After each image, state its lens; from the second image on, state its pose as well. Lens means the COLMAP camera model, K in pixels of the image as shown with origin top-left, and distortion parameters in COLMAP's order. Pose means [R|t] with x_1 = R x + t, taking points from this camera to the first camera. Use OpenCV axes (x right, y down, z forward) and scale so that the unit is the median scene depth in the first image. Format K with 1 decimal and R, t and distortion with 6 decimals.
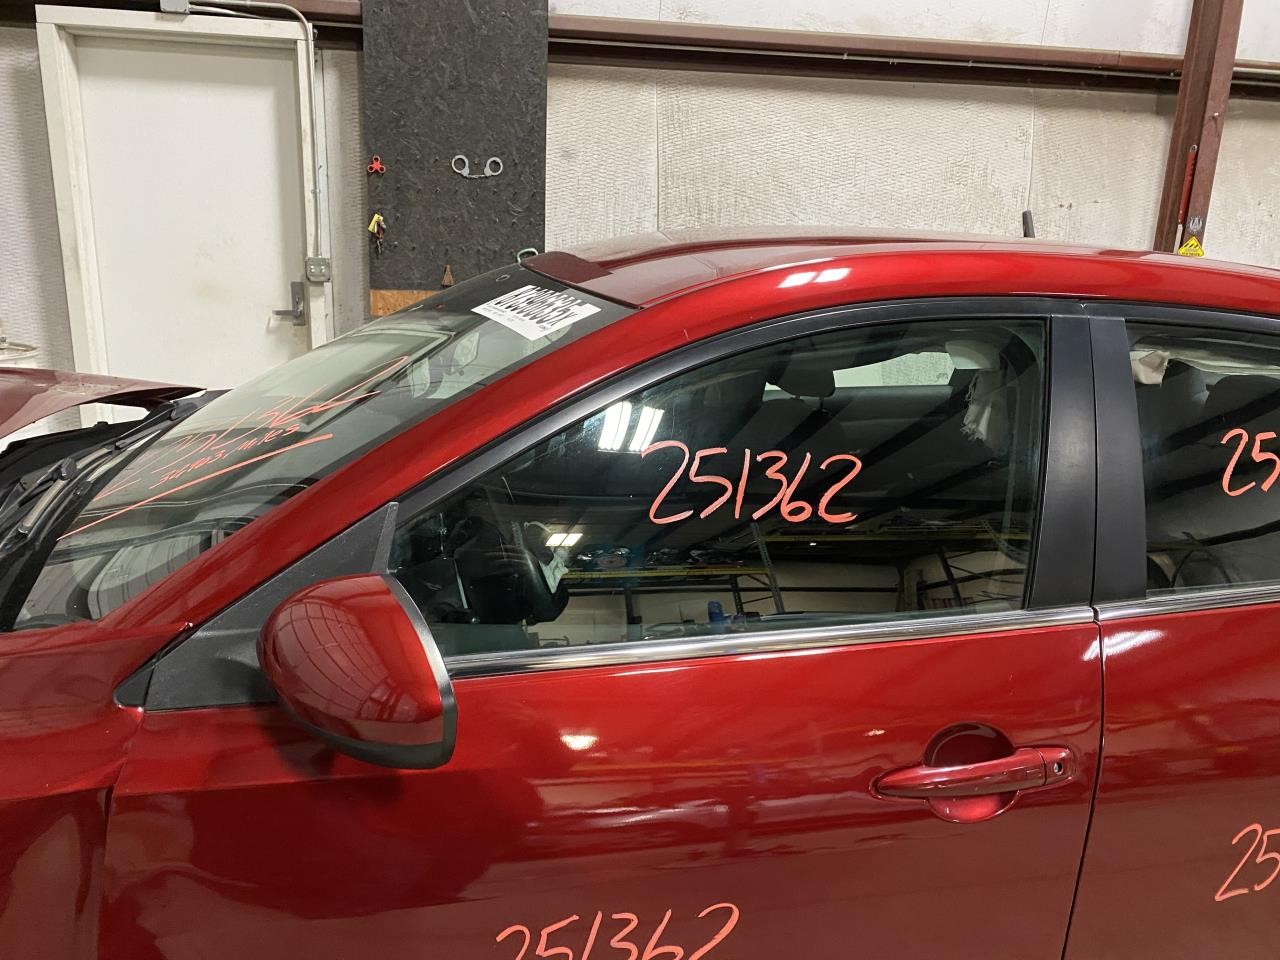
lens RADIAL K [[958.1, 0, 631.5], [0, 958.1, 484.4], [0, 0, 1]] dist [0.013559, -0.009957]
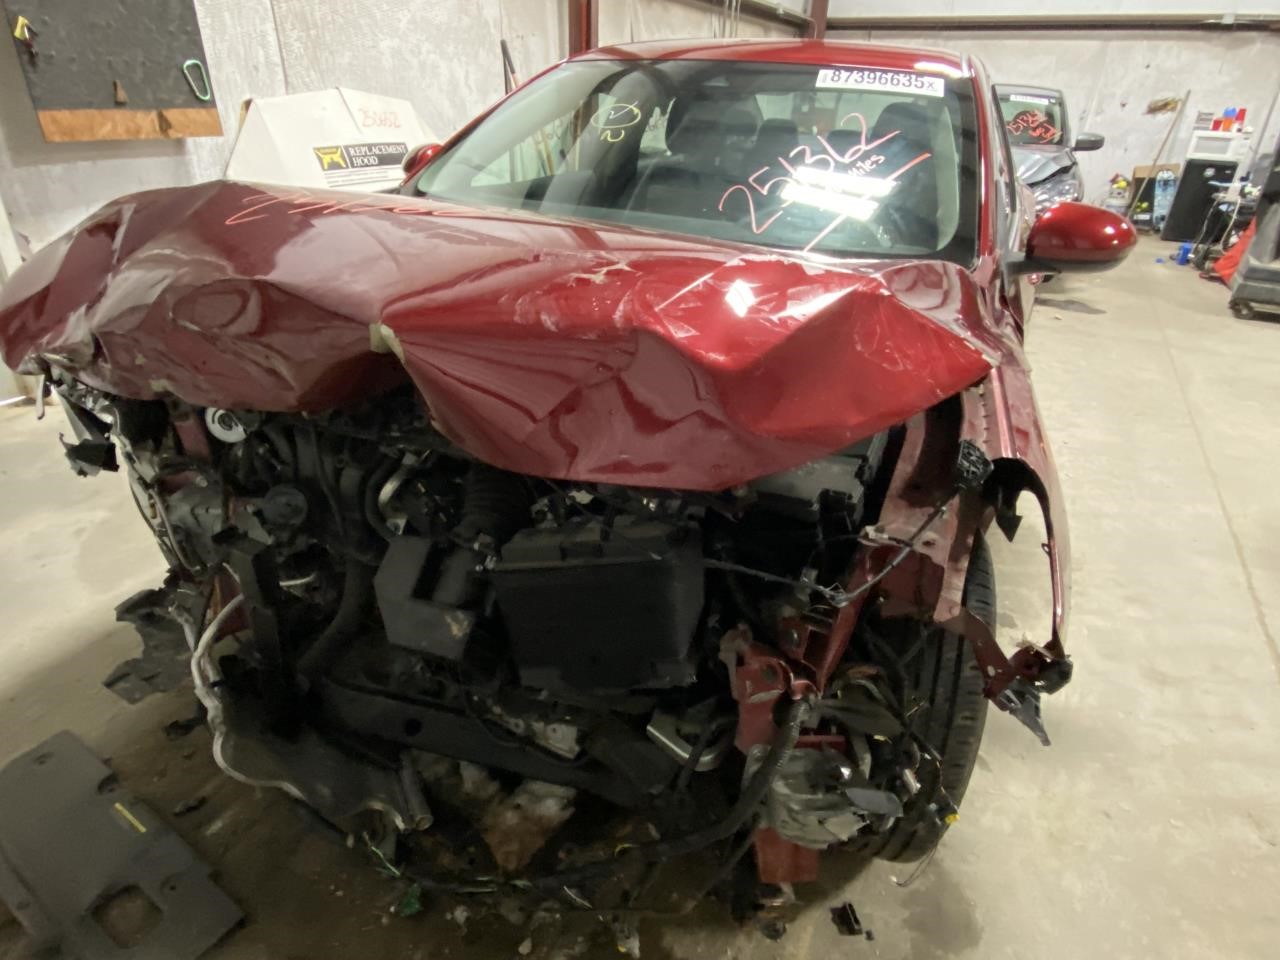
lens RADIAL K [[728.2, 0, 645.0], [0, 728.2, 477.3], [0, 0, 1]] dist [-0.017733, -0.002850]
pose [[0.624595, -0.372787, 0.686229, -0.487934], [0.184015, 0.924224, 0.334588, -0.008809], [-0.758959, -0.082706, 0.645864, 0.124768]]
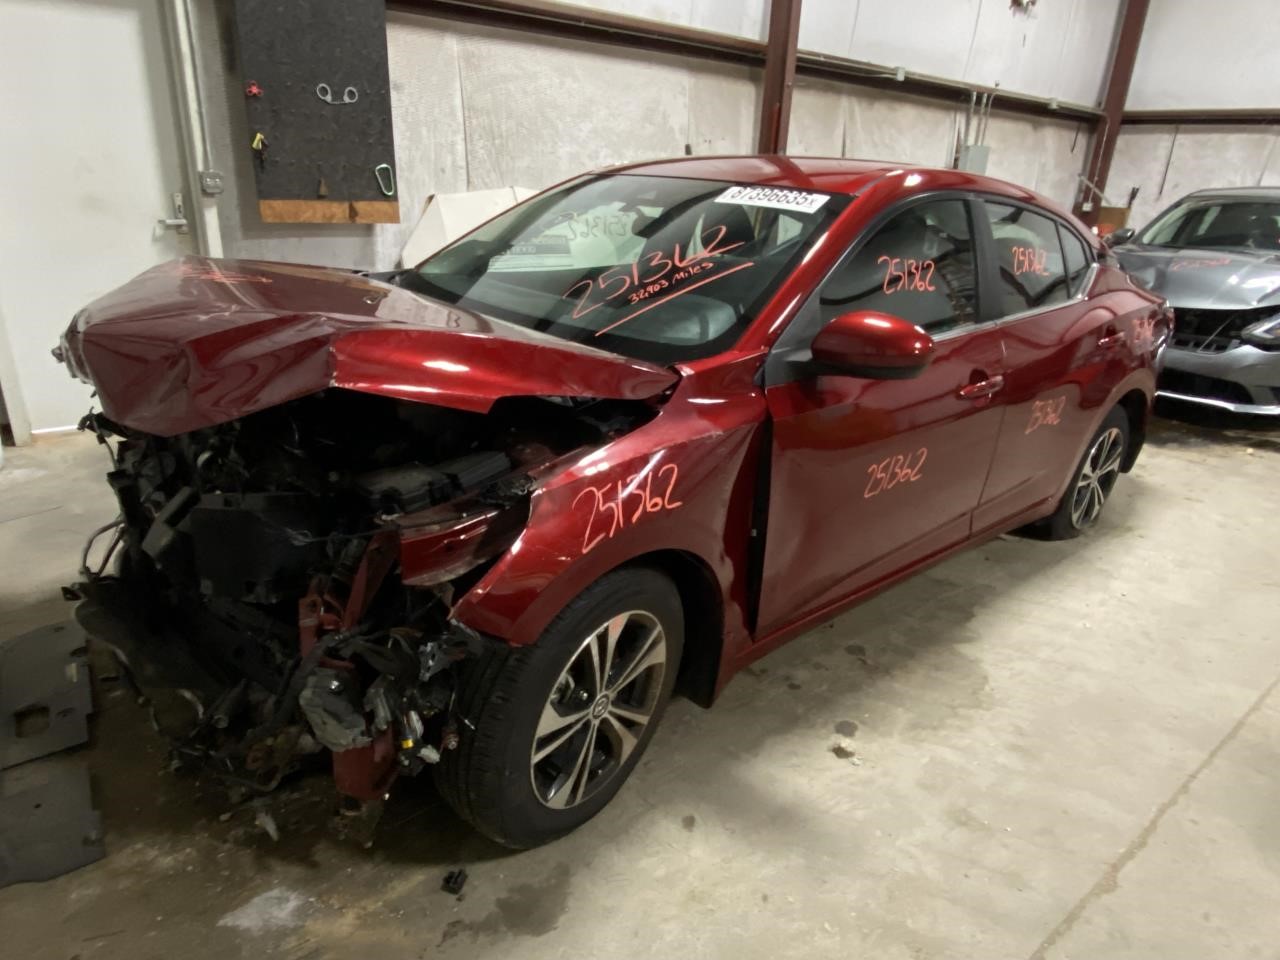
lens RADIAL K [[802.5, 0, 638.5], [0, 802.5, 478.0], [0, 0, 1]] dist [0.013365, -0.011124]
pose [[0.867554, -0.169805, 0.467457, -0.379804], [0.109561, 0.982071, 0.153405, 0.030075], [-0.485125, -0.081872, 0.870604, -0.109057]]
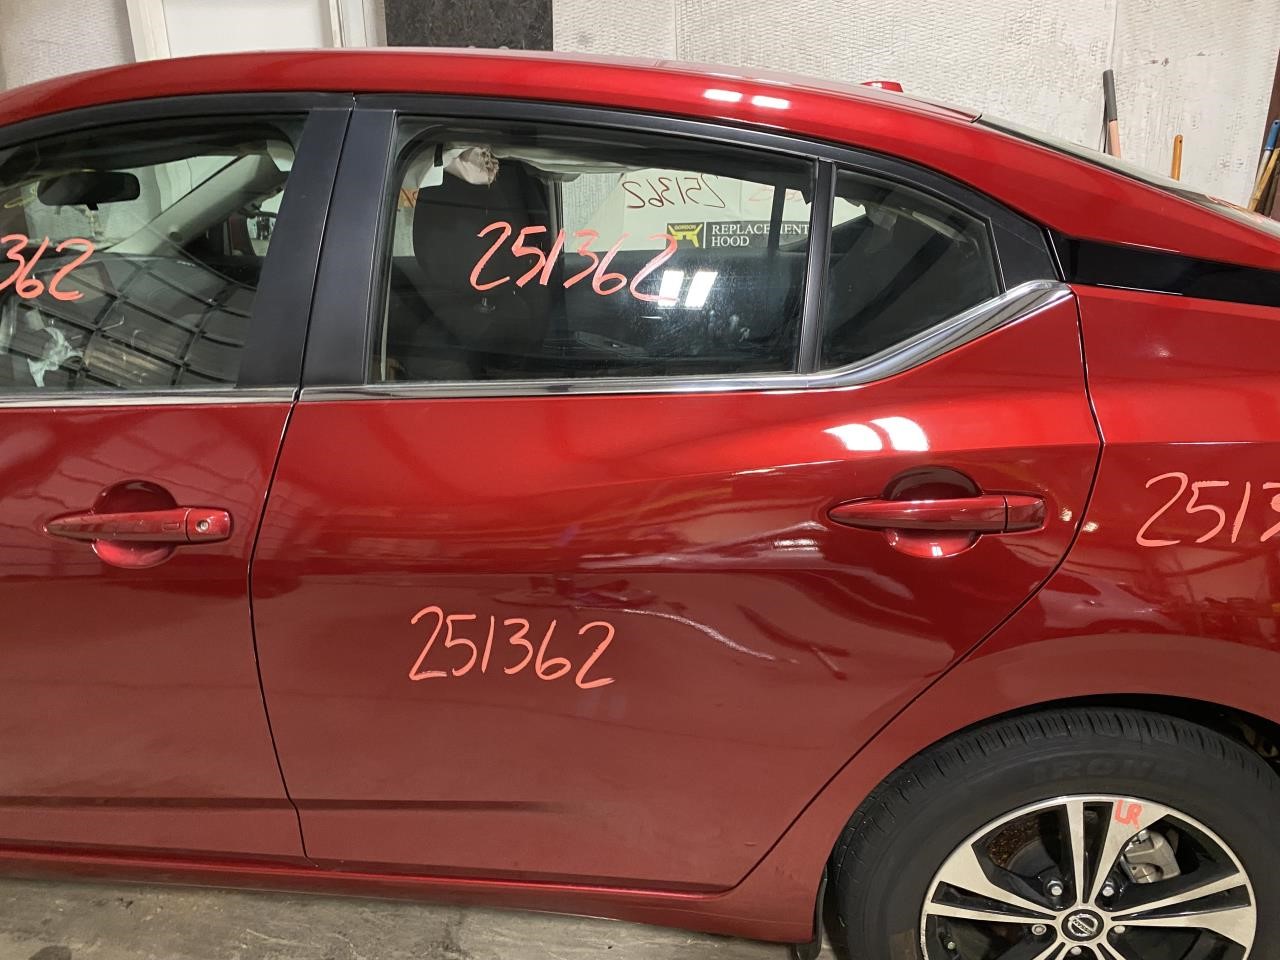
lens RADIAL K [[958.1, 0, 641.7], [0, 958.1, 485.7], [0, 0, 1]] dist [0.013559, -0.009957]
pose [[0.956090, 0.060232, -0.286818, 0.323369], [-0.037911, 0.995849, 0.082755, 0.037328], [0.290612, -0.068248, 0.954404, 0.028484]]
